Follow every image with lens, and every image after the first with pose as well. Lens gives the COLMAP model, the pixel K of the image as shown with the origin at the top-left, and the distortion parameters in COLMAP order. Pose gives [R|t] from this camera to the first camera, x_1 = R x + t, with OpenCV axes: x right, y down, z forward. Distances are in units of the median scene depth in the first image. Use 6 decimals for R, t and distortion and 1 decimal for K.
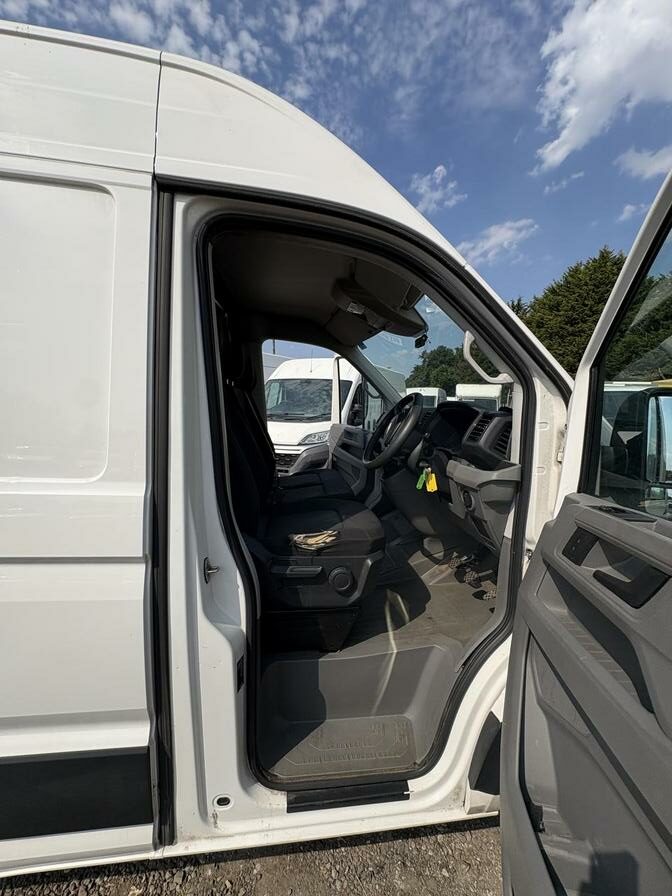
lens RADIAL K [[358.1, 0, 336.0], [0, 358.1, 448.0], [0, 0, 1]] dist [0.000866, -0.000037]
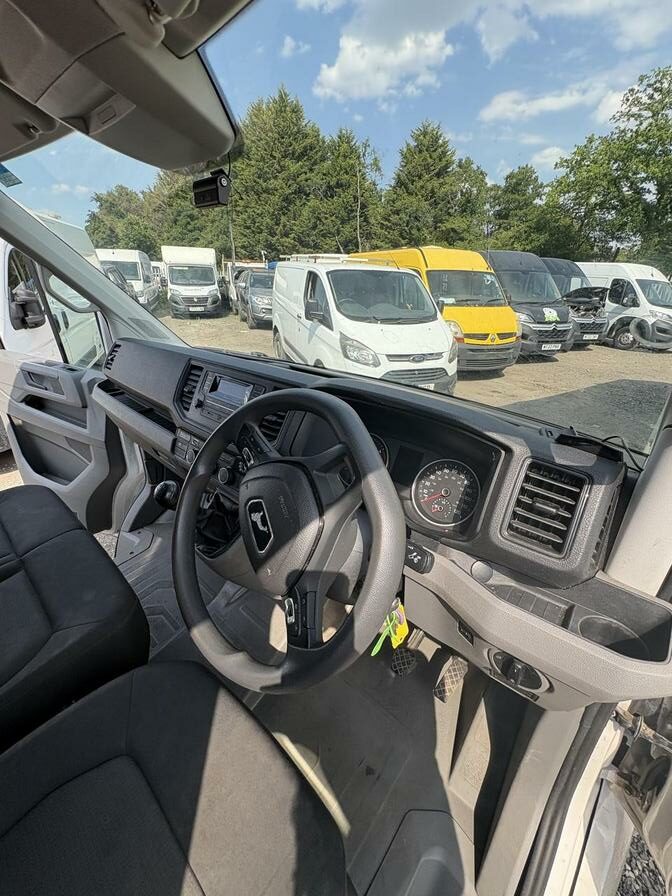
lens RADIAL K [[358.9, 0, 336.0], [0, 358.9, 448.0], [0, 0, 1]] dist [-0.001949, 0.000720]
pose [[0.736676, -0.298768, 0.606668, 0.025287], [0.077595, 0.928531, 0.363054, -0.259263], [-0.671779, -0.220379, 0.707210, 0.898031]]
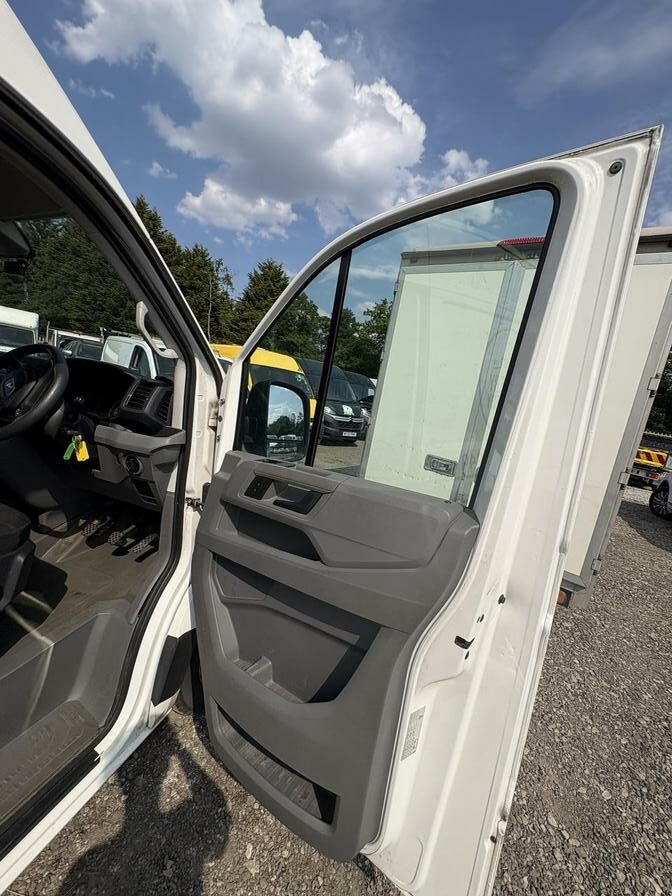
lens RADIAL K [[358.1, 0, 336.0], [0, 358.1, 448.0], [0, 0, 1]] dist [0.001858, 0.000374]
pose [[0.425838, -0.102226, 0.899006, -0.277169], [-0.038023, 0.990697, 0.130663, -0.055181], [-0.904000, -0.089824, 0.417990, 0.035843]]
